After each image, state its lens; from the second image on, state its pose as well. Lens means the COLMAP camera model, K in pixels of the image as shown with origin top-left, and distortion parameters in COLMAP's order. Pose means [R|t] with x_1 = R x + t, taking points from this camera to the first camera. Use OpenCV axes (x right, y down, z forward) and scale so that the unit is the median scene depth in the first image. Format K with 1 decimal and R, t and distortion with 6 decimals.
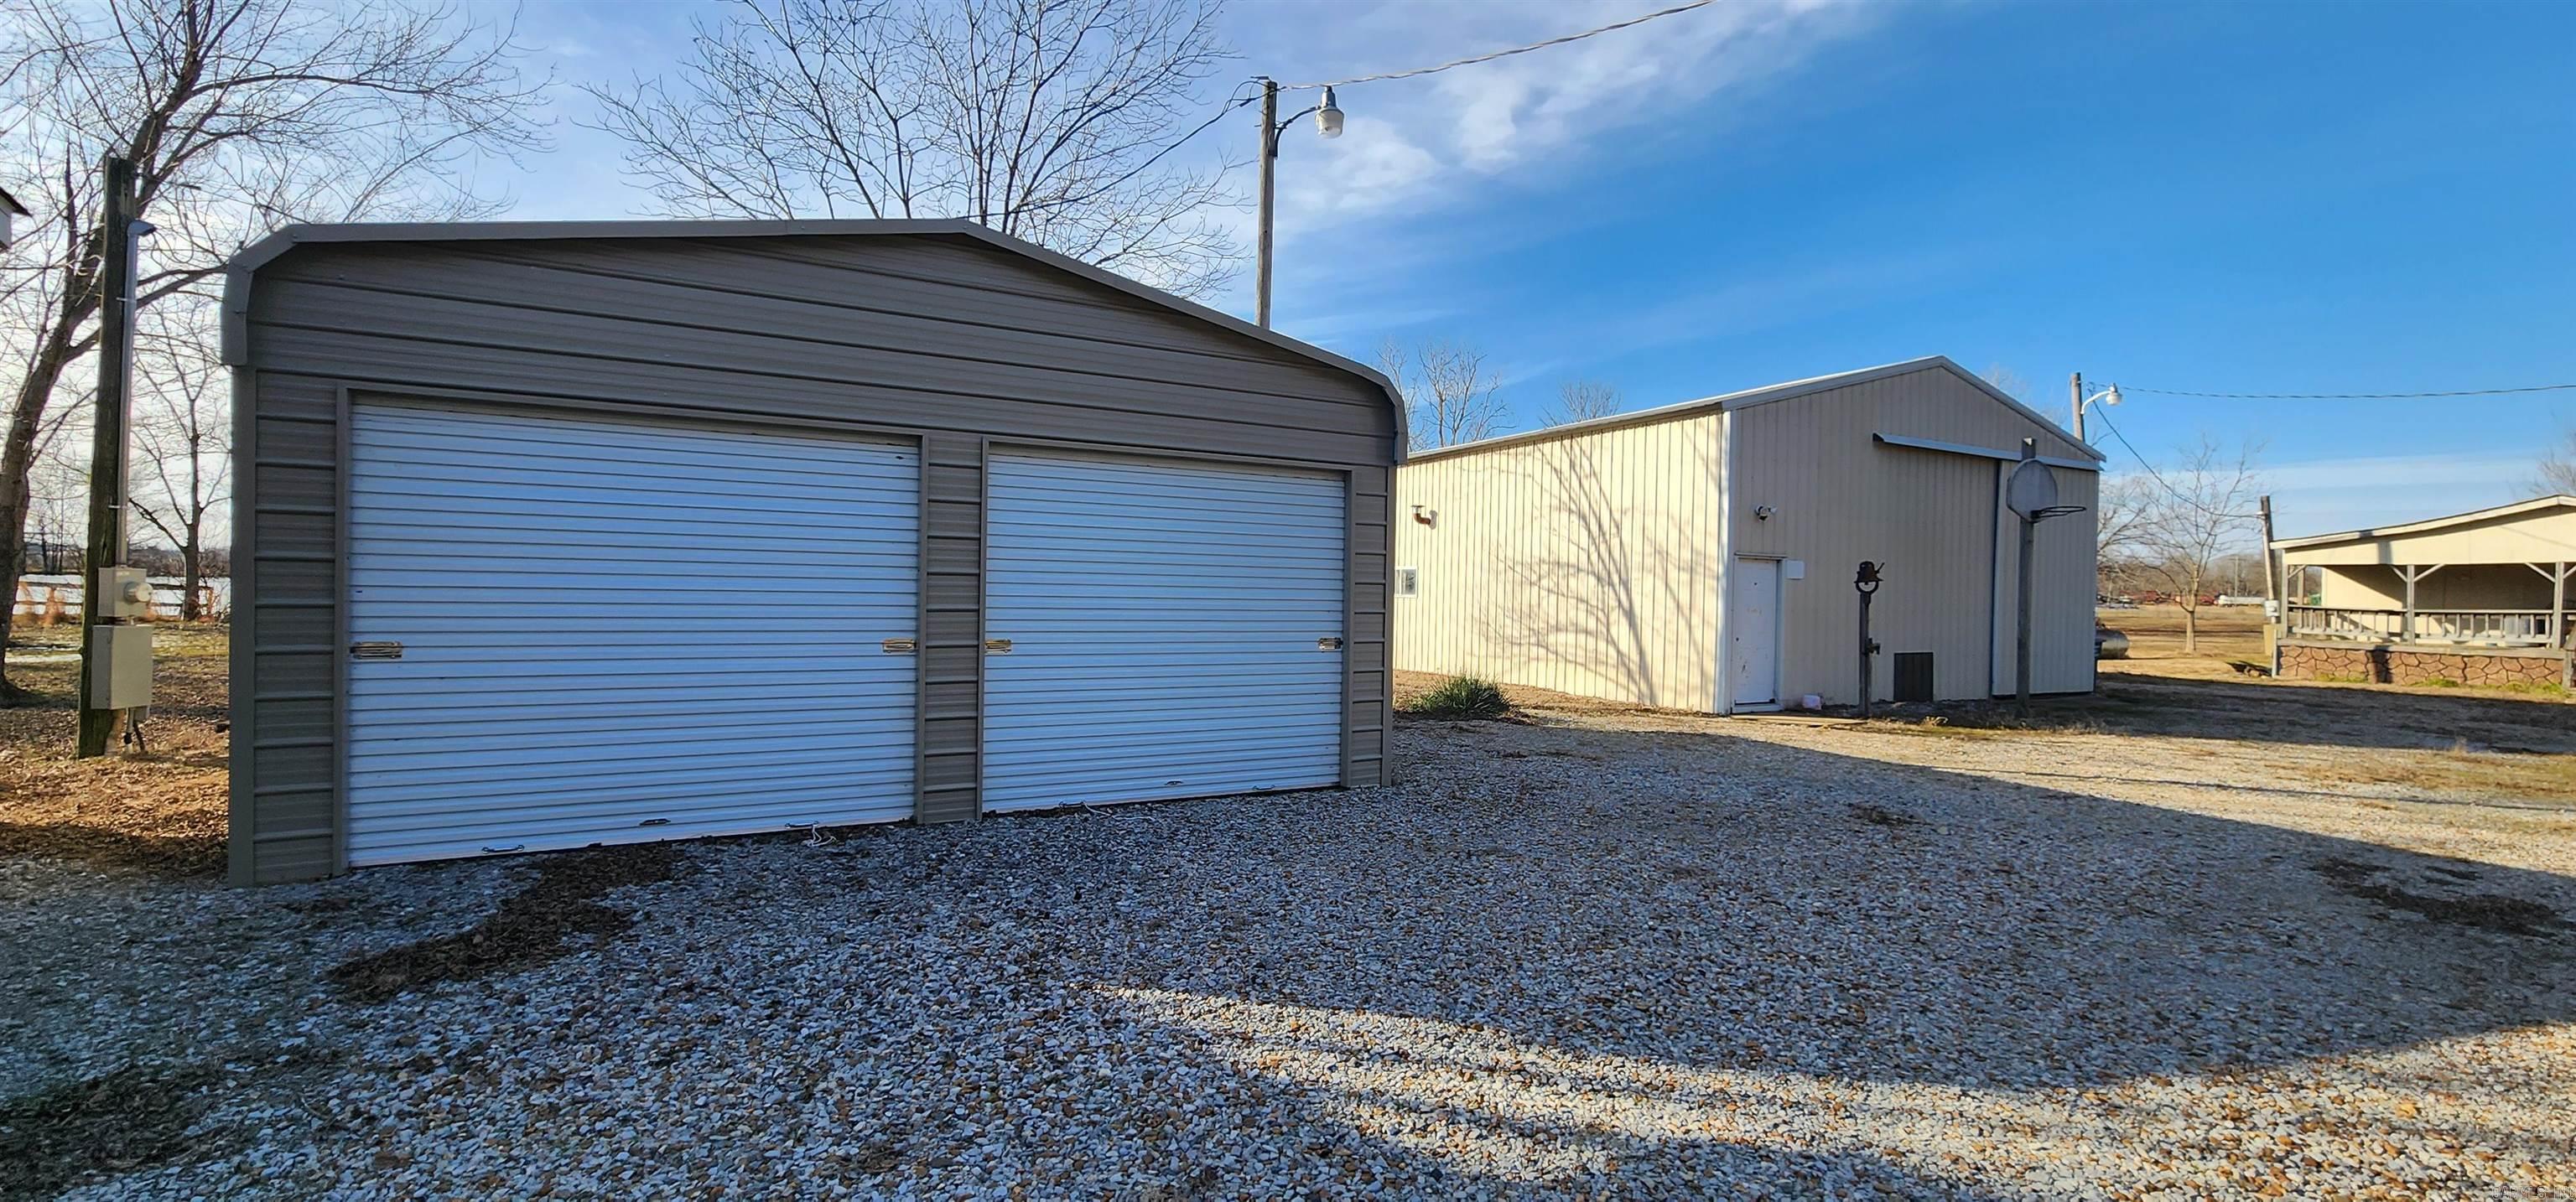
lens RADIAL K [[1071.3, 0, 1295.8], [0, 1071.3, 596.5], [0, 0, 1]] dist [0.011816, -0.000094]
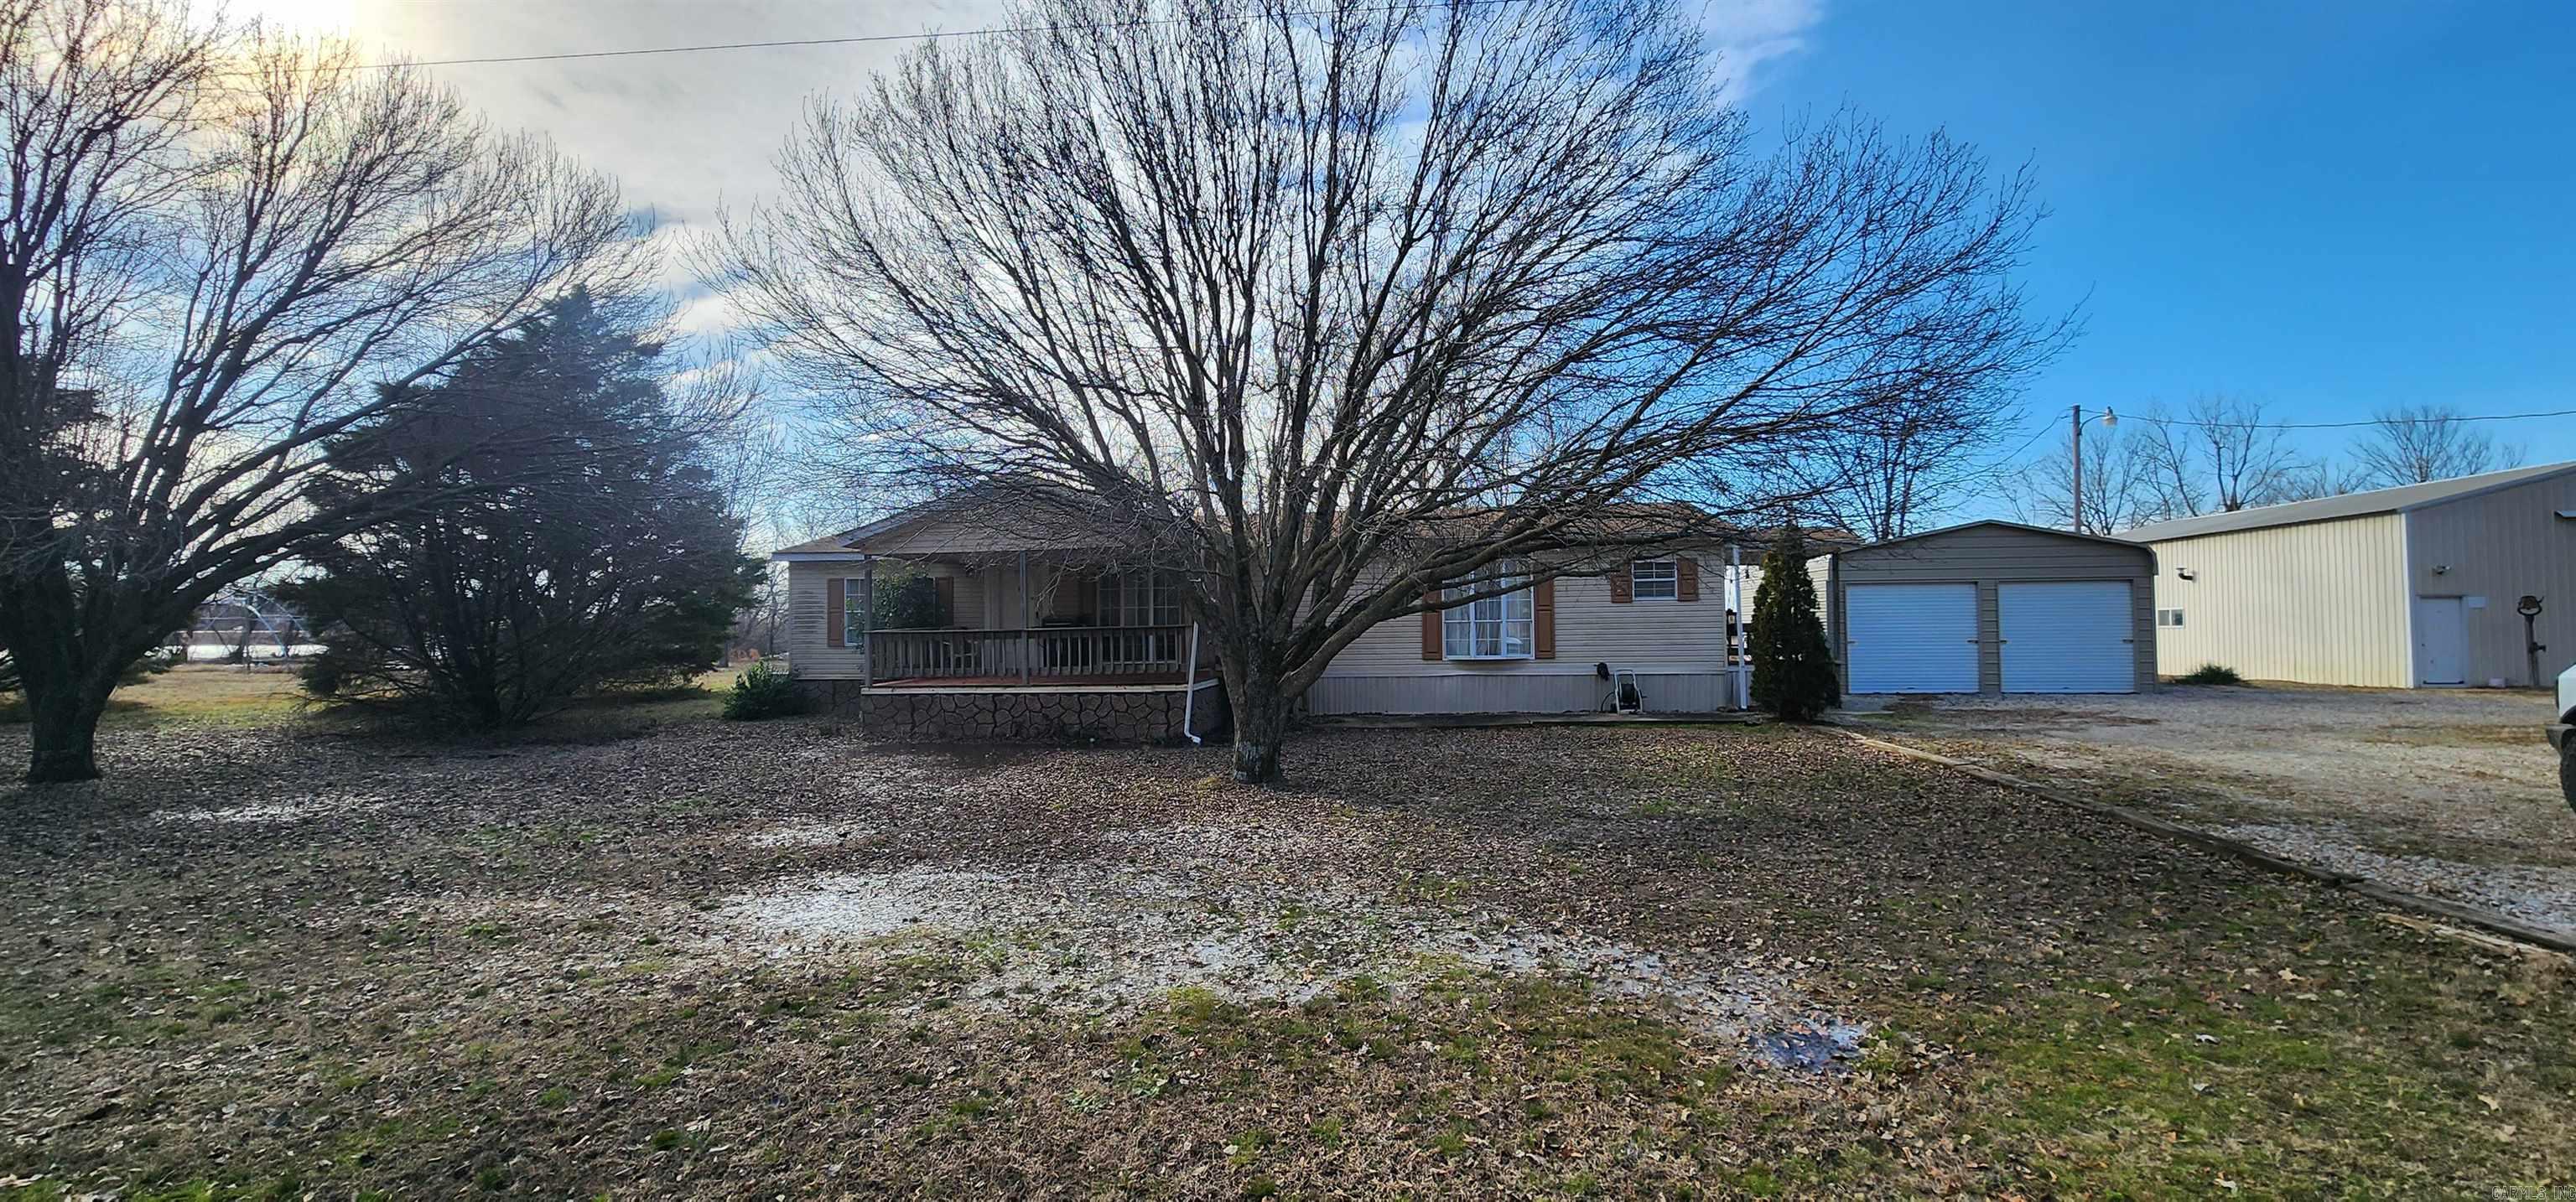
lens RADIAL K [[1071.3, 0, 1295.8], [0, 1071.3, 596.5], [0, 0, 1]] dist [0.011816, -0.000094]
pose [[0.827644, -0.049025, -0.559108, -0.104877], [0.021357, 0.998207, -0.055912, 0.021155], [0.560847, 0.034334, 0.827207, -1.433007]]
